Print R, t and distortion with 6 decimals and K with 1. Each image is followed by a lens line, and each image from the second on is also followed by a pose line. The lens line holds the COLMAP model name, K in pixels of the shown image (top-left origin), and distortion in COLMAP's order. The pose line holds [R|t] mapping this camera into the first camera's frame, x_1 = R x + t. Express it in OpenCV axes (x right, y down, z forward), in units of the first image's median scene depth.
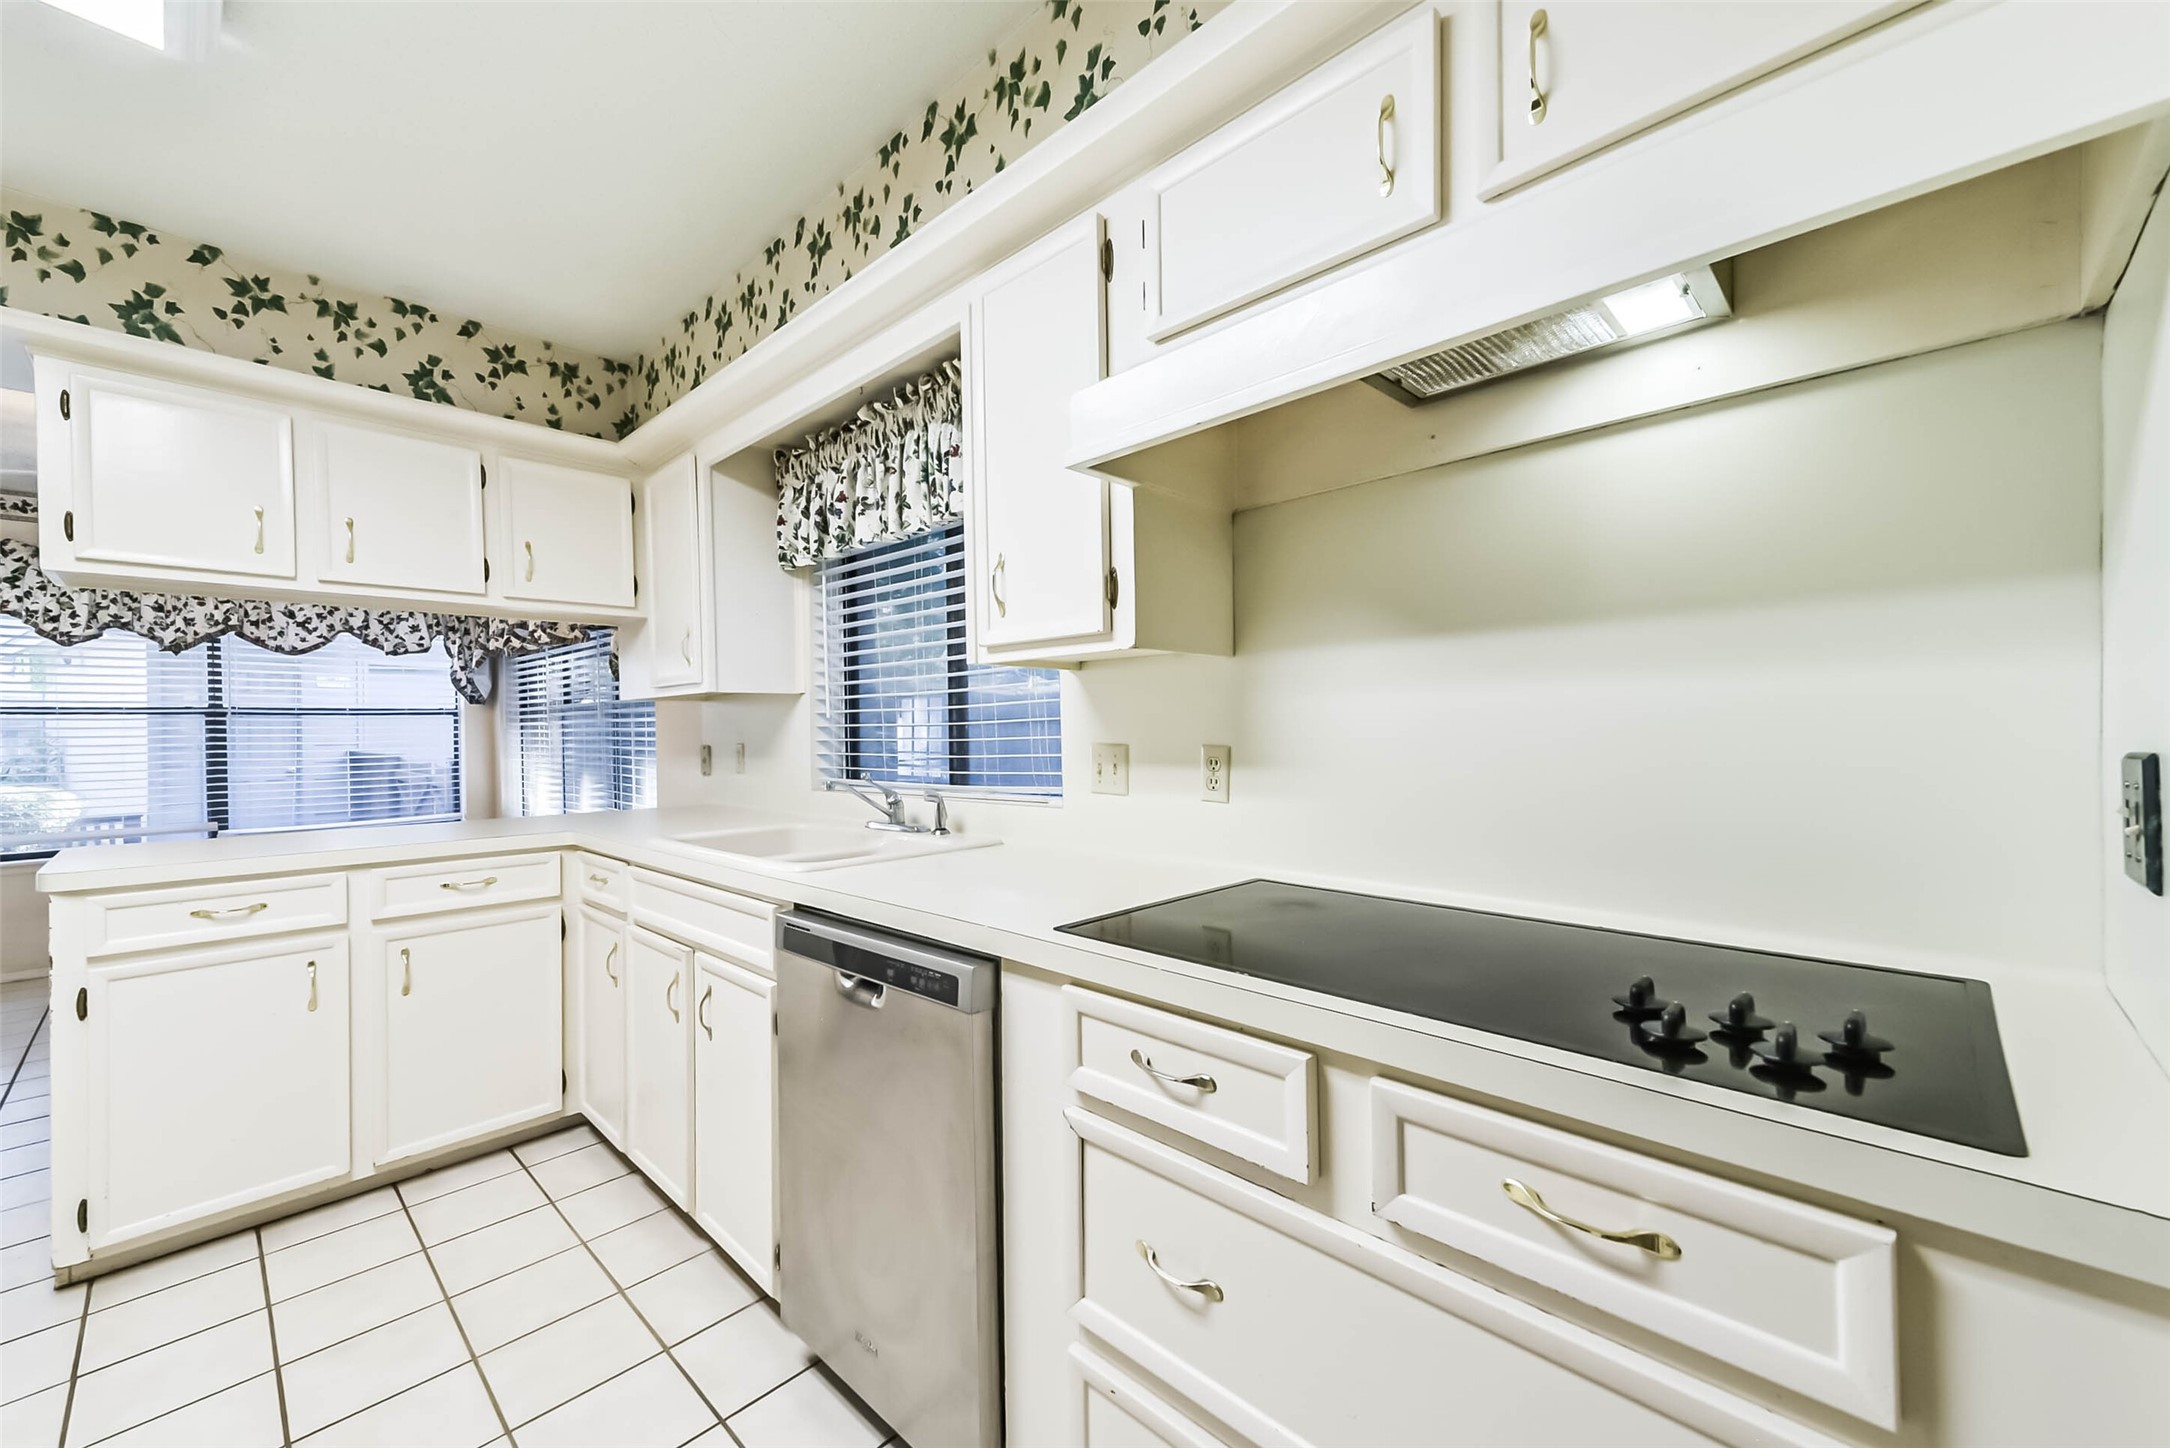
lens RADIAL K [[852.8, 0, 1163.3], [0, 852.8, 740.3], [0, 0, 1]] dist [0.018867, -0.009358]
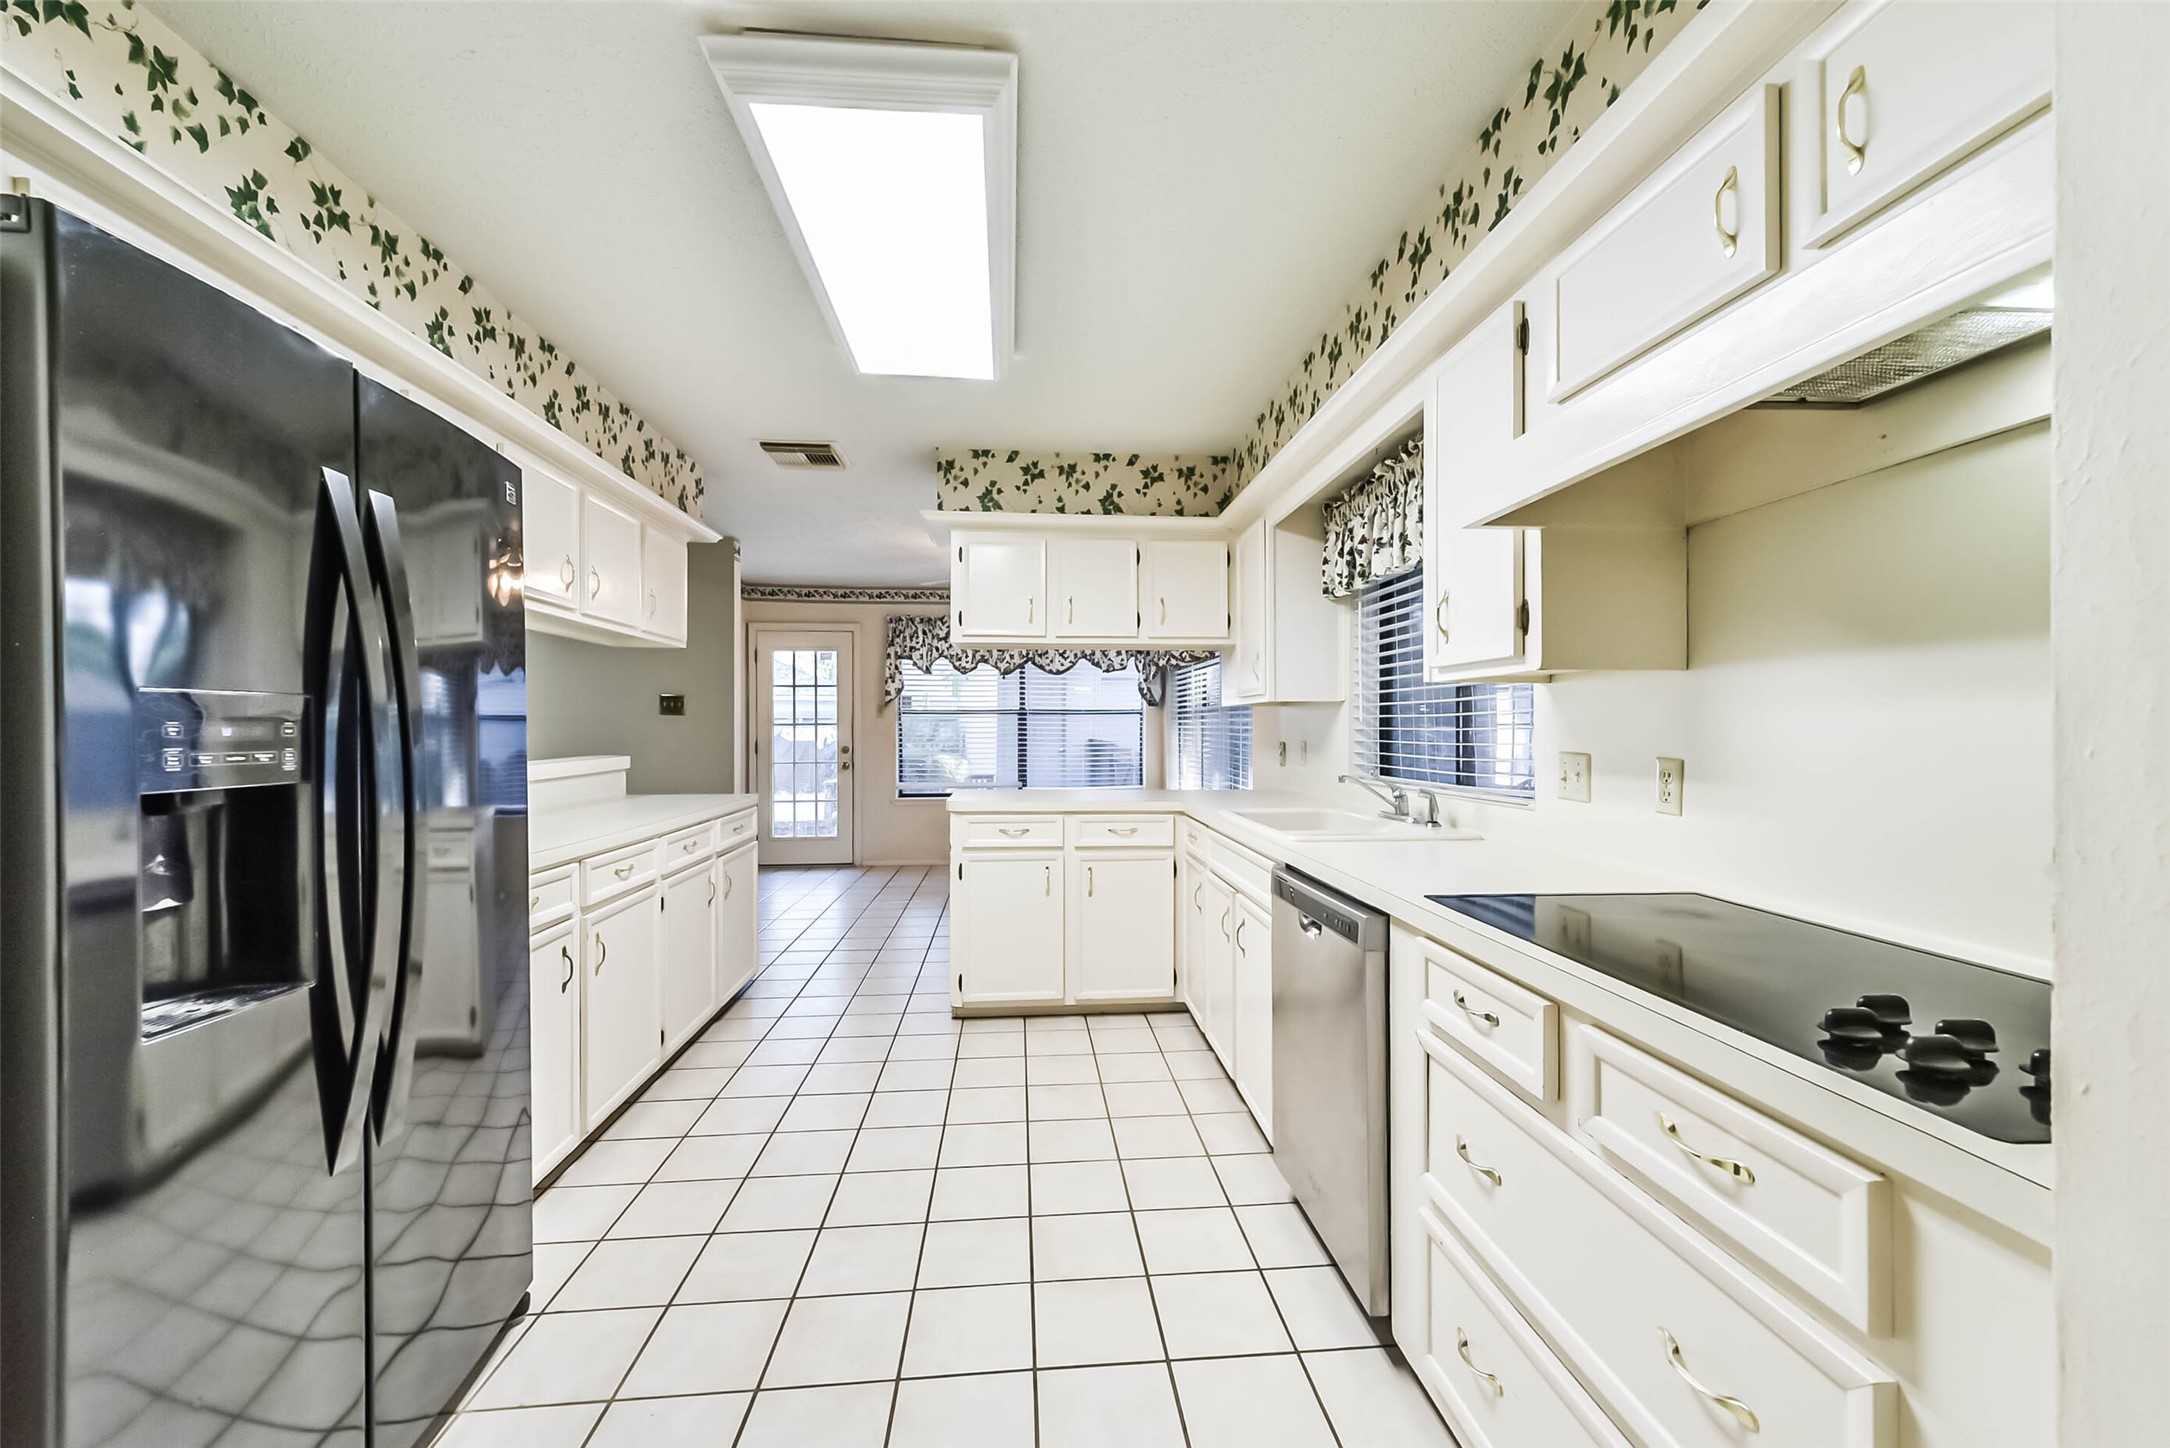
lens RADIAL K [[856.8, 0, 1081.3], [0, 856.8, 732.4], [0, 0, 1]] dist [0.005888, -0.000965]
pose [[0.720962, 0.007296, -0.692937, 0.174064], [-0.008471, 0.999963, 0.001715, -0.013362], [0.692923, 0.004633, 0.720997, -0.138238]]
